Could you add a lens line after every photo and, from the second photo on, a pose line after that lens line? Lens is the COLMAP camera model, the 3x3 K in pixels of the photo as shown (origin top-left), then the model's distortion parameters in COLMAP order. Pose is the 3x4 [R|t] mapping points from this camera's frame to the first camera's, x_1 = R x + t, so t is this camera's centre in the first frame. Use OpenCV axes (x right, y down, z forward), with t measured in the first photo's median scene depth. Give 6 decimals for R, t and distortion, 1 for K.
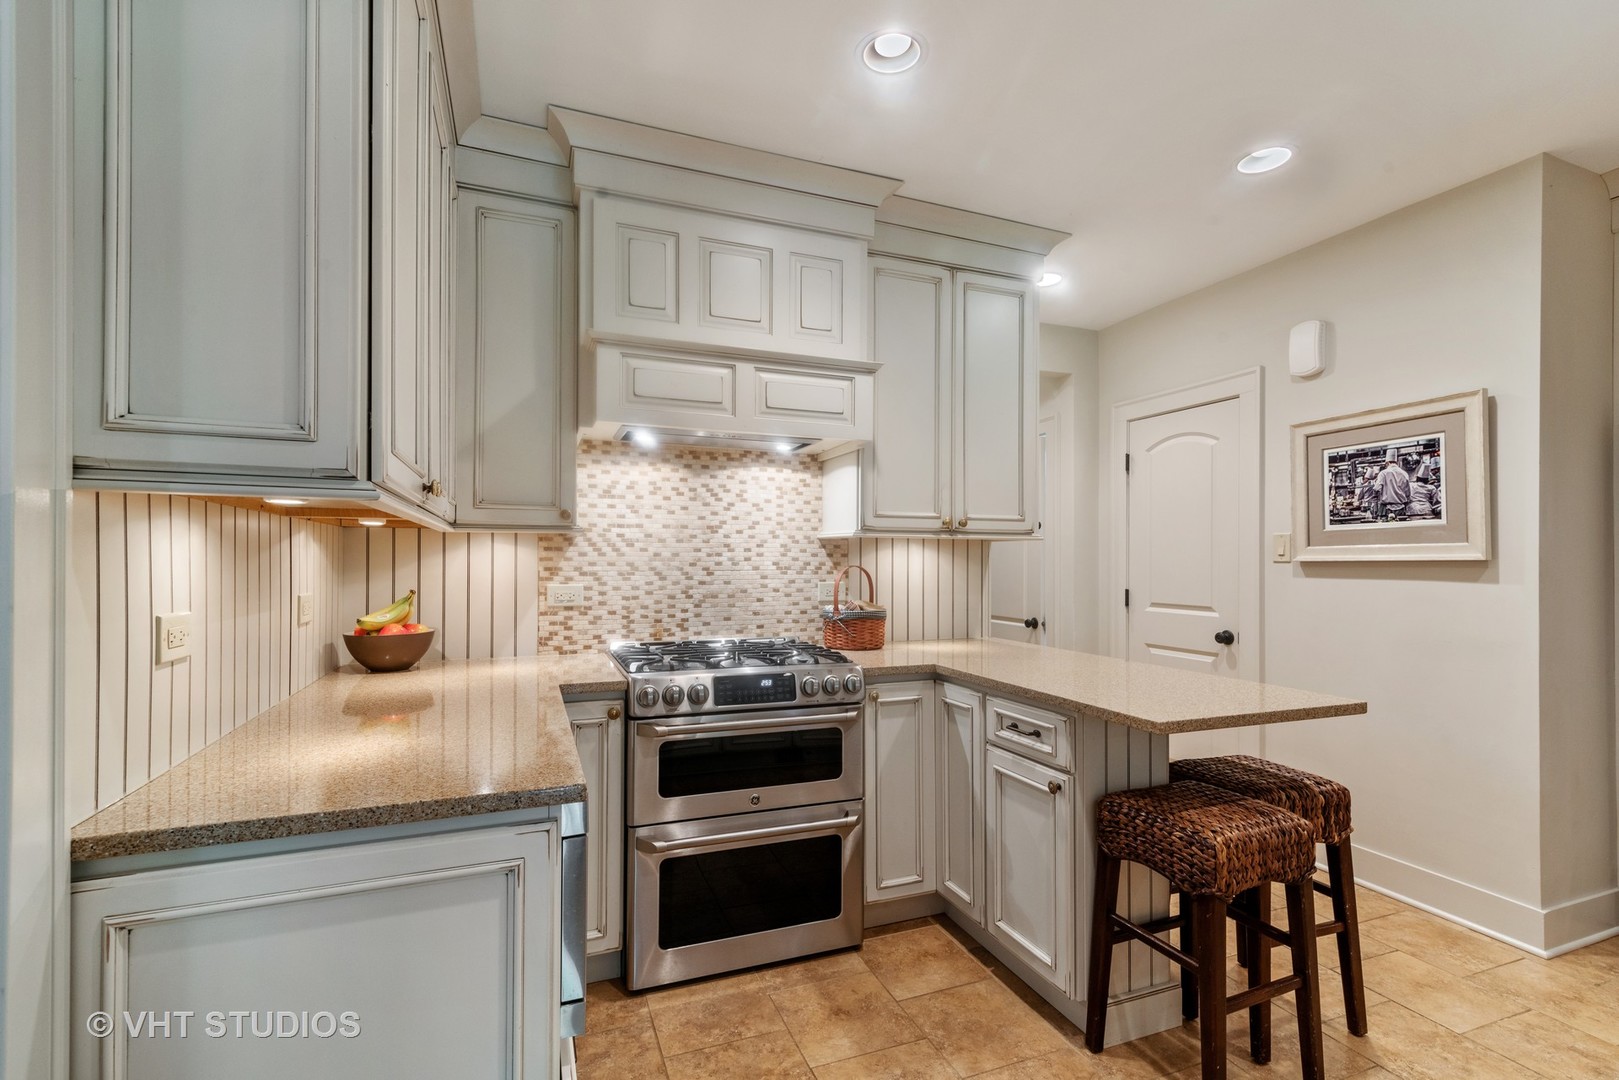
lens RADIAL K [[736.2, 0, 816.1], [0, 736.2, 556.2], [0, 0, 1]] dist [0.002135, 0.000267]
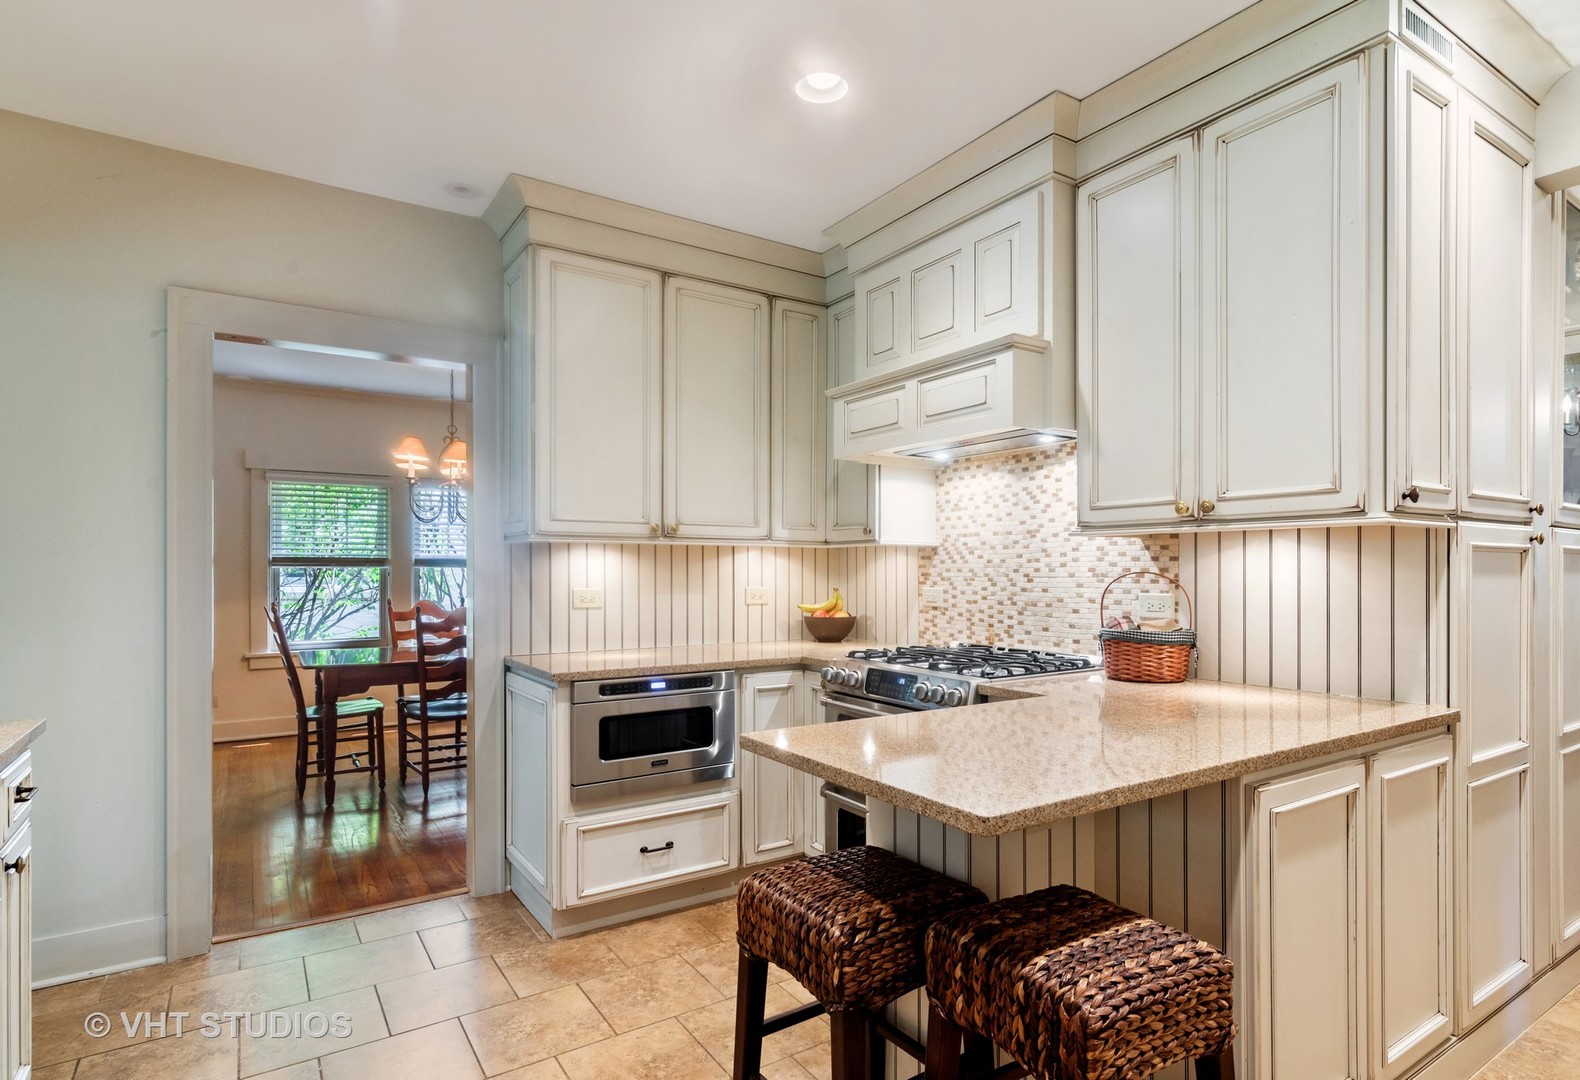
lens RADIAL K [[821.6, 0, 792.4], [0, 821.6, 568.9], [0, 0, 1]] dist [-0.000545, -0.000114]
pose [[0.202570, -0.003490, -0.979262, 0.847228], [0.007697, 0.999968, -0.001971, 0.008597], [0.979238, -0.007138, 0.202590, 0.488445]]
